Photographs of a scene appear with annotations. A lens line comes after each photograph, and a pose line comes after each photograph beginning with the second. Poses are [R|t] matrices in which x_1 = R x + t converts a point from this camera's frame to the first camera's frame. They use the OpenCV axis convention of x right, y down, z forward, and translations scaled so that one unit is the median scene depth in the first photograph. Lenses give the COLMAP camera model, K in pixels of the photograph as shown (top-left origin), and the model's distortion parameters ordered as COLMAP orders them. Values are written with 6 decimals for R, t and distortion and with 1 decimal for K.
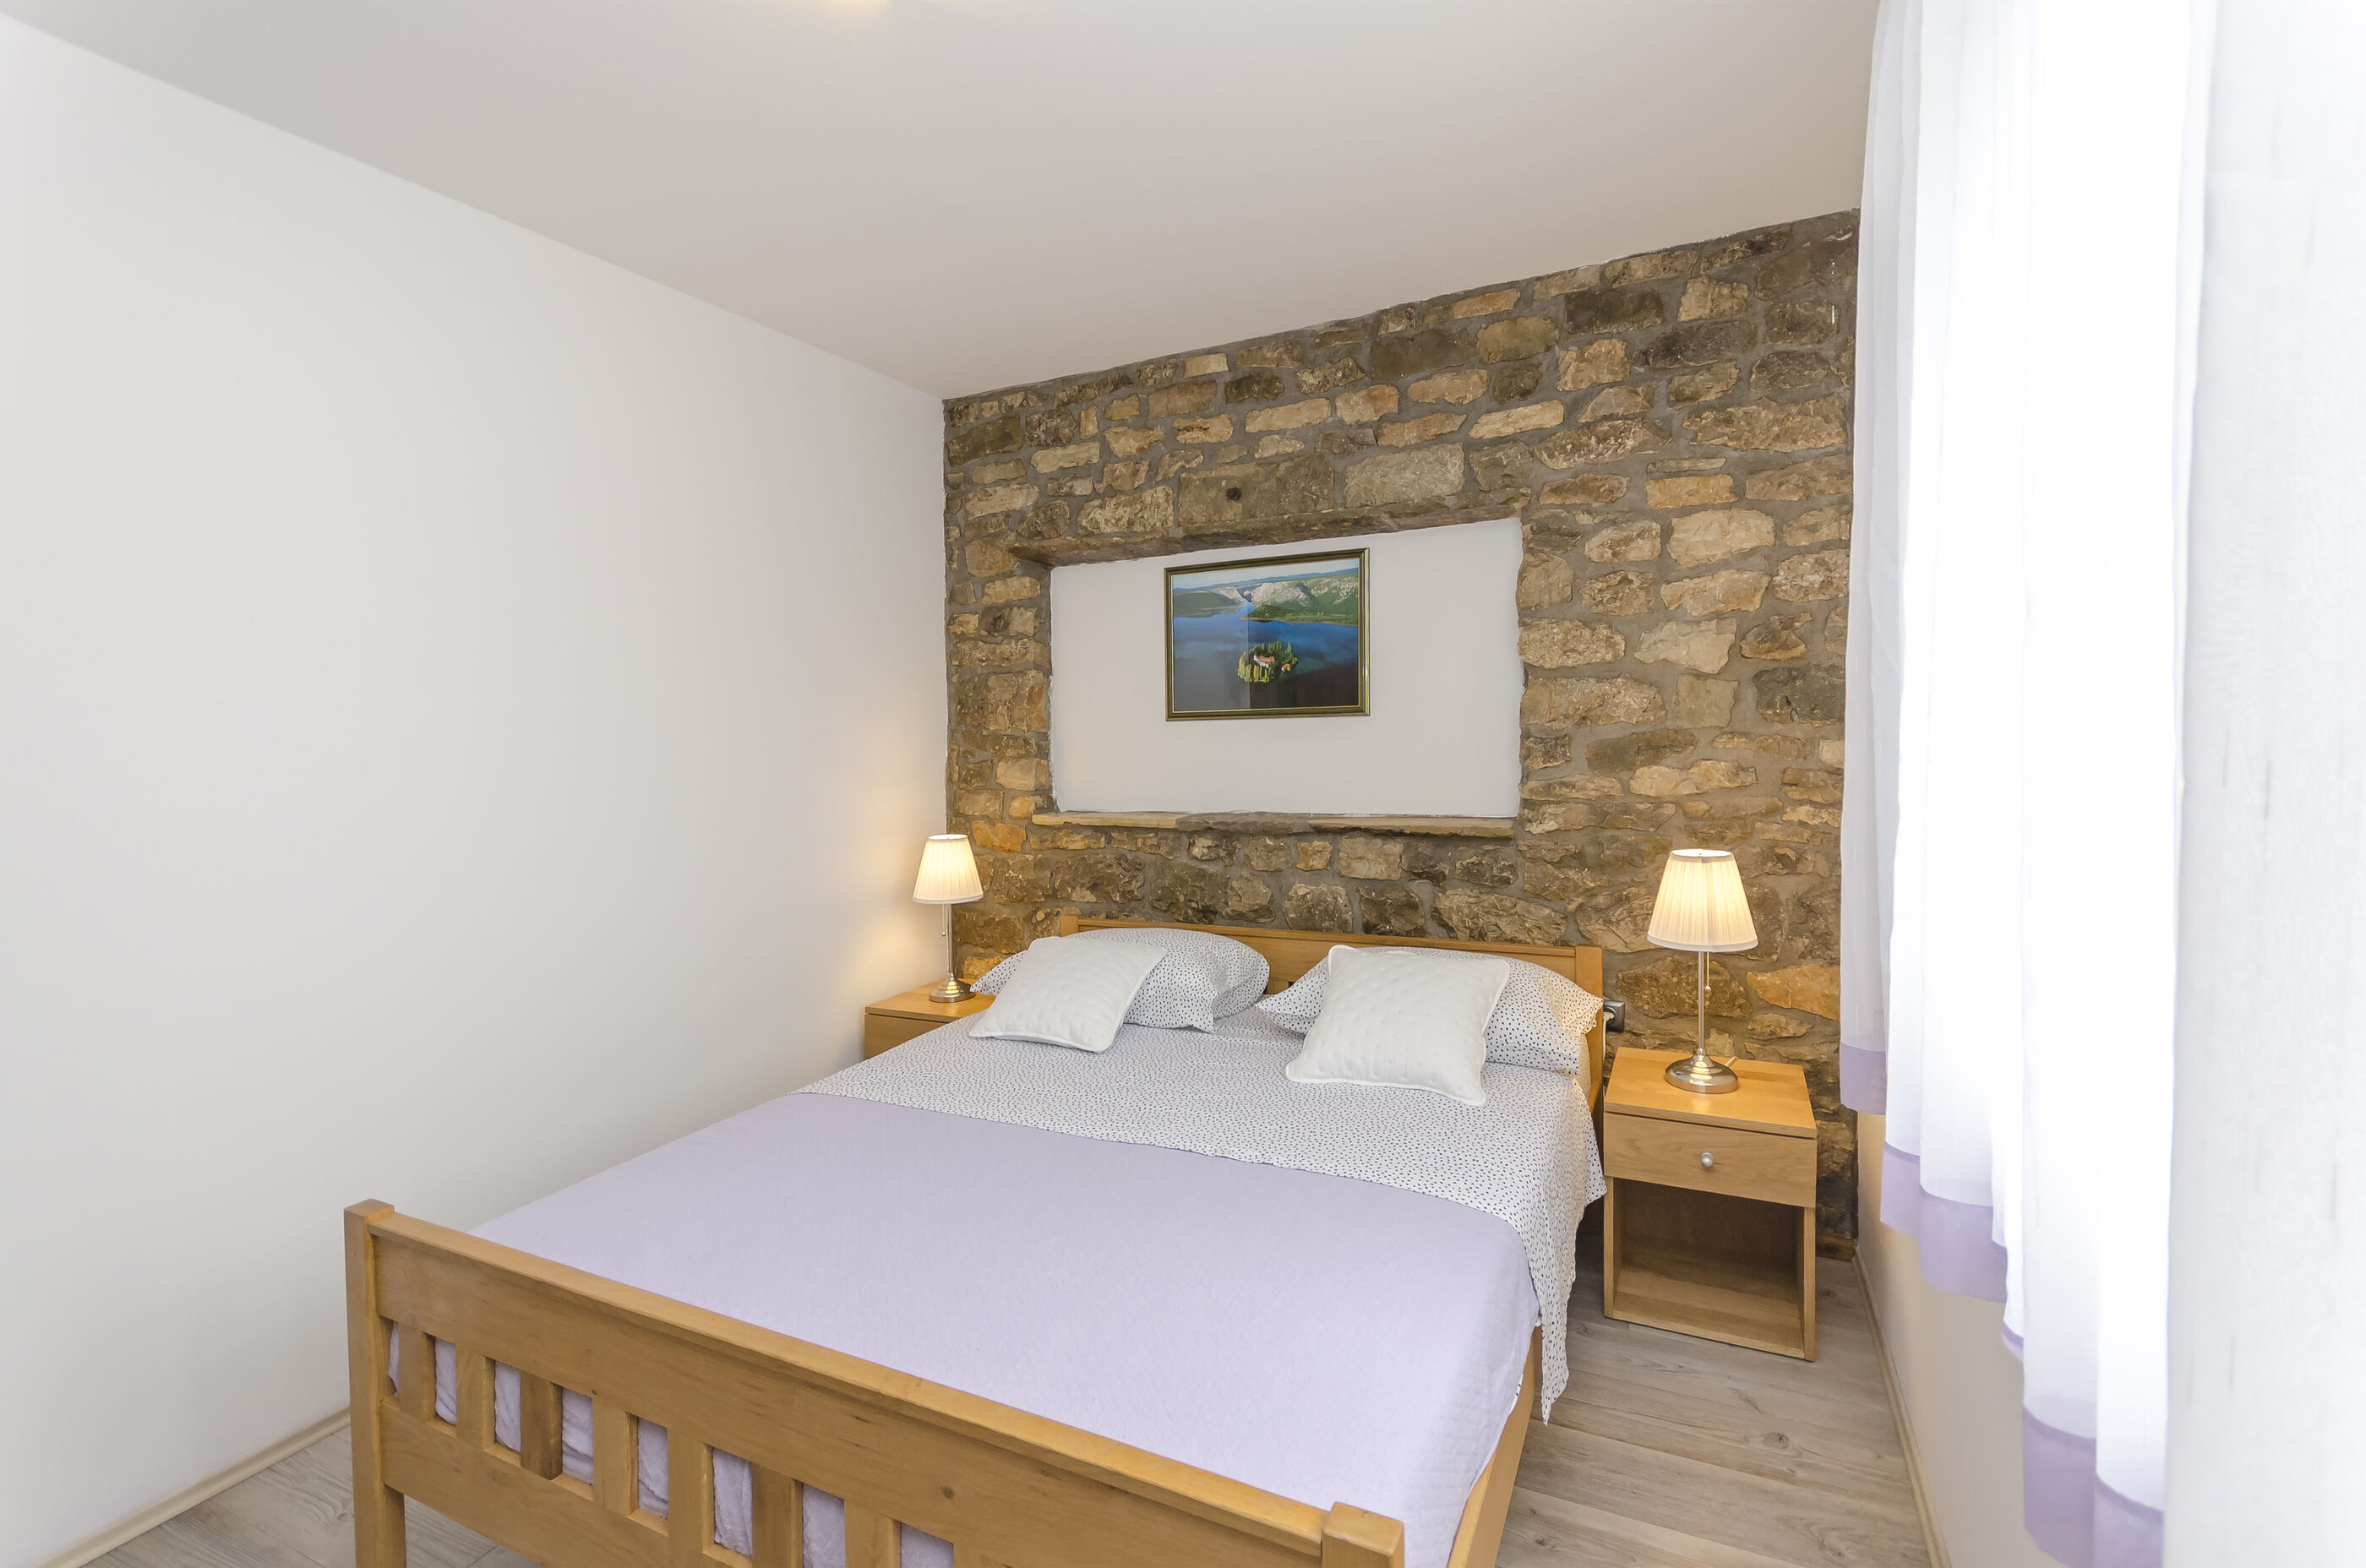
lens RADIAL K [[1058.4, 0, 1183.0], [0, 1058.4, 784.0], [0, 0, 1]] dist [-0.000555, -0.000053]
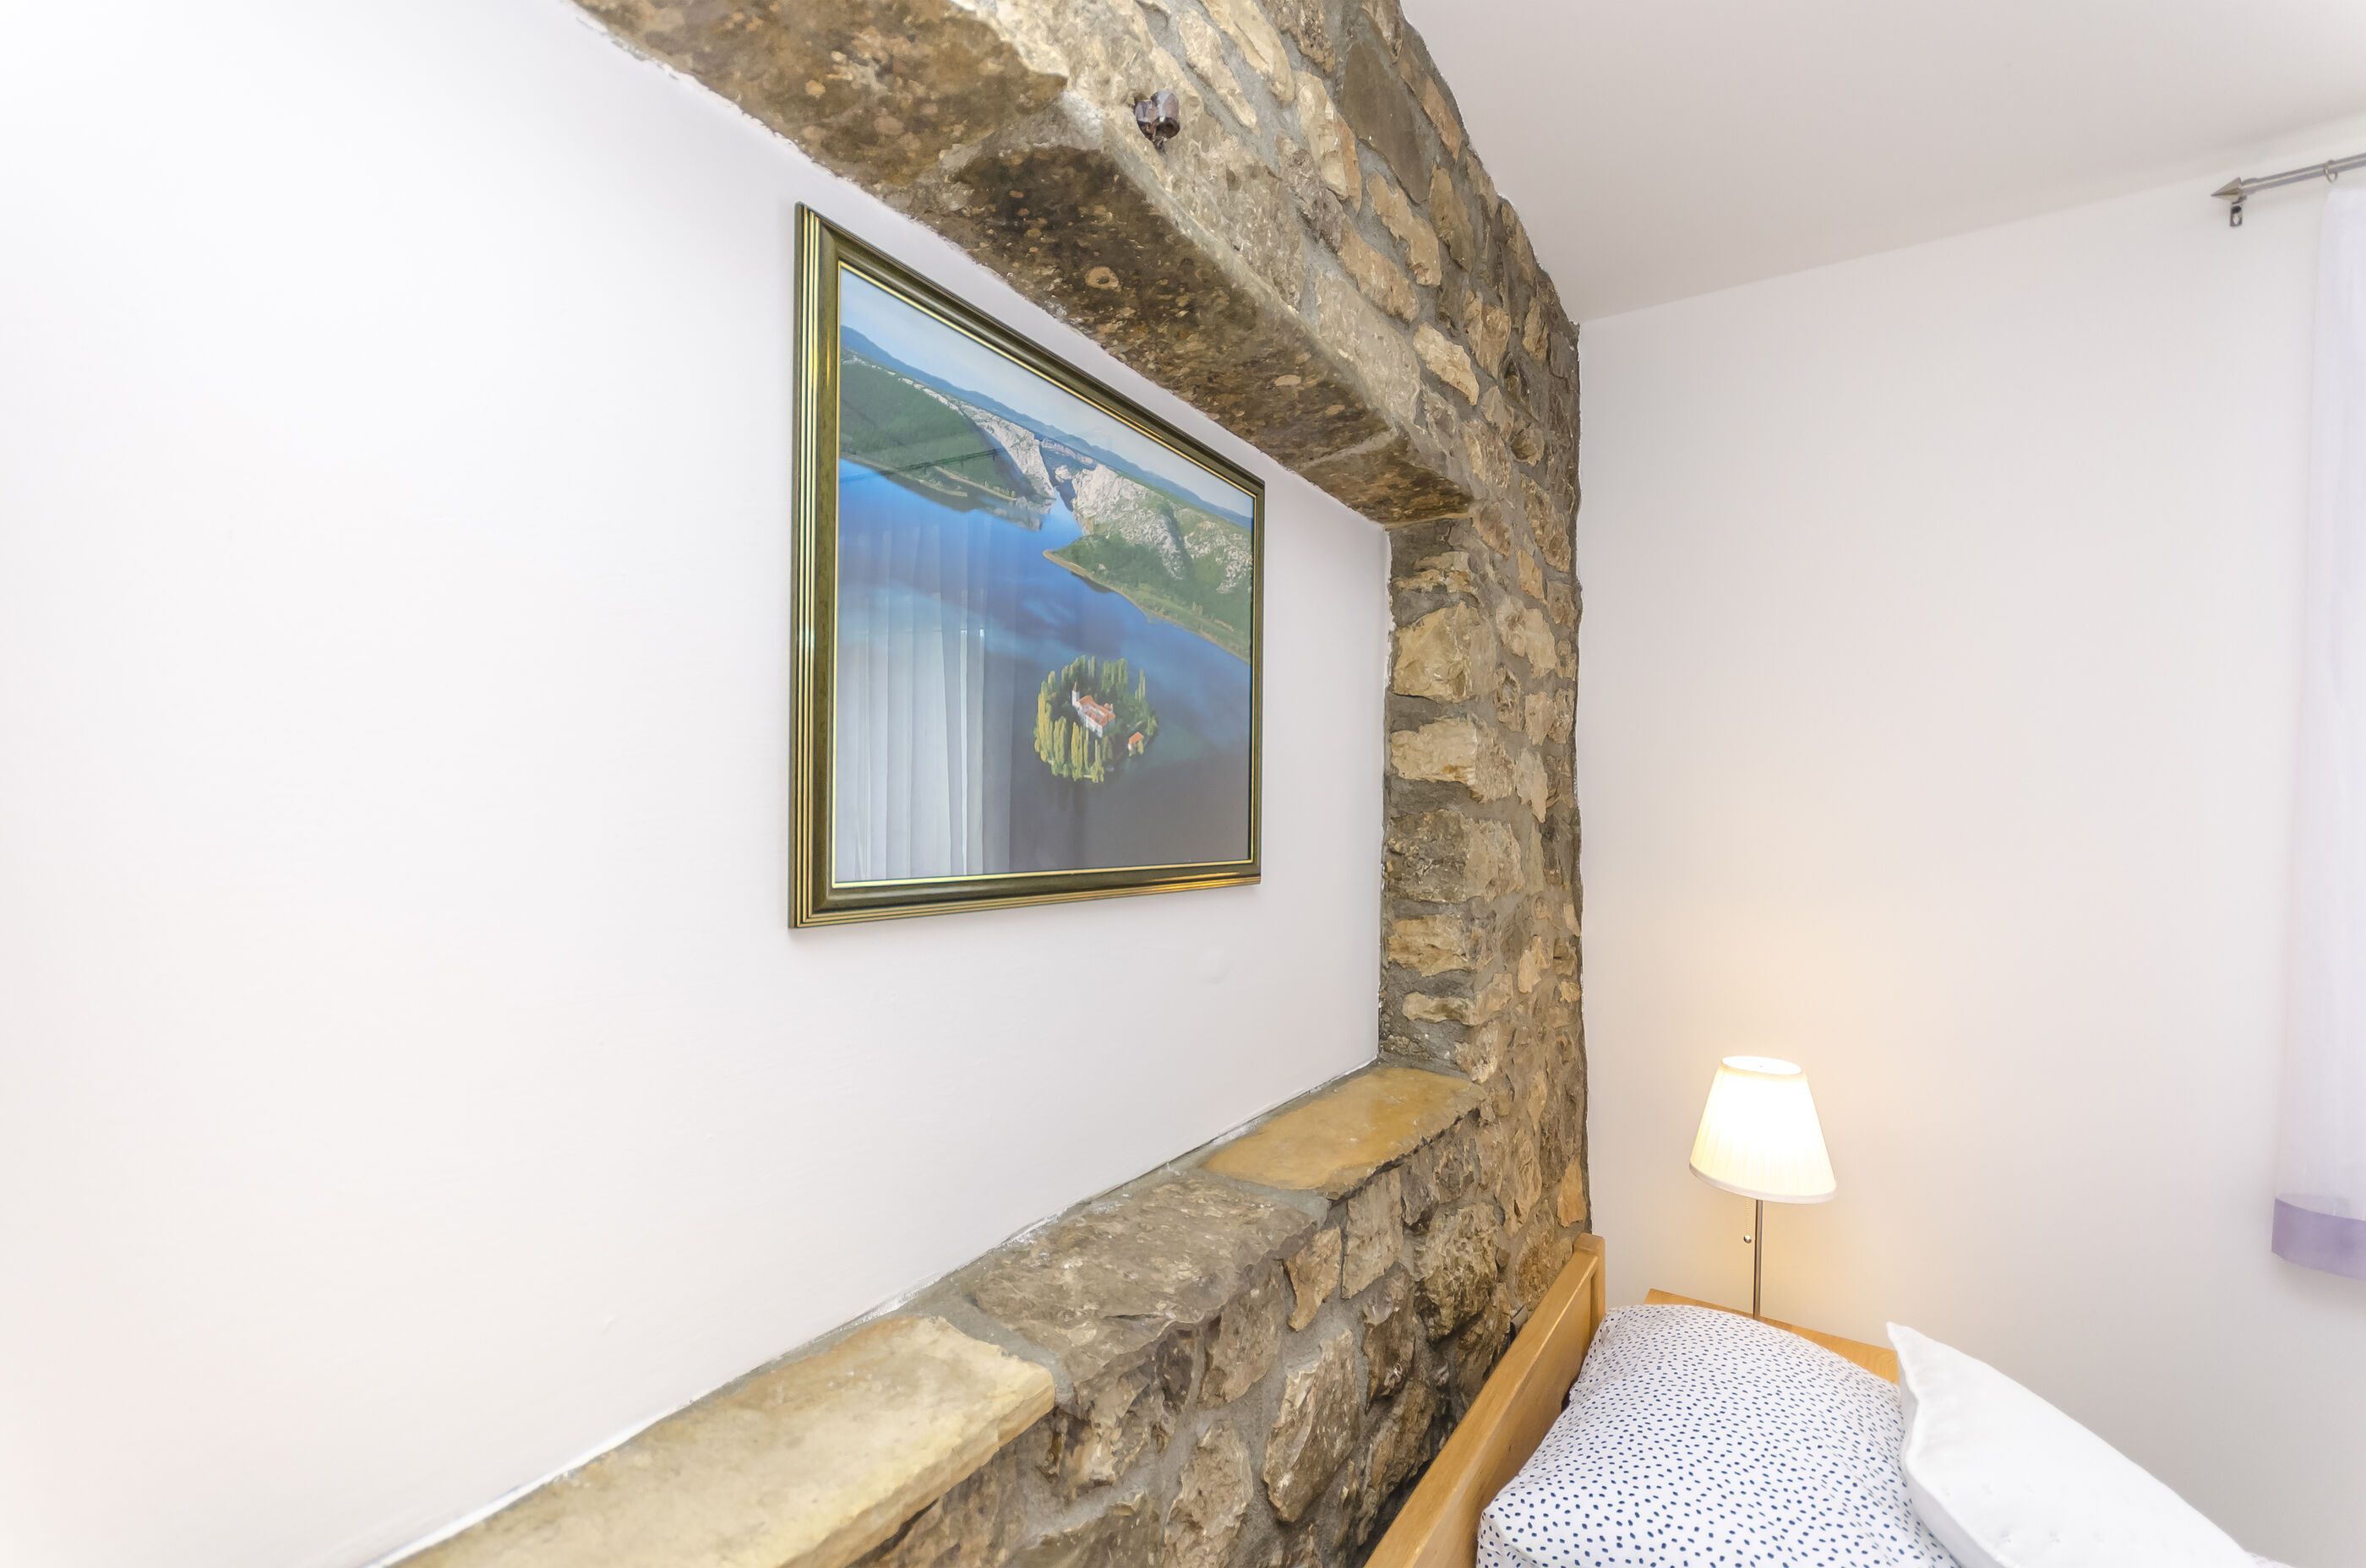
lens RADIAL K [[1039.6, 0, 1222.8], [0, 1039.6, 840.5], [0, 0, 1]] dist [0.011230, 0.000250]
pose [[0.104412, 0.005712, 0.994518, -0.222361], [0.039723, 0.999162, -0.009909, -0.075138], [-0.993740, 0.040540, 0.104098, 0.937445]]
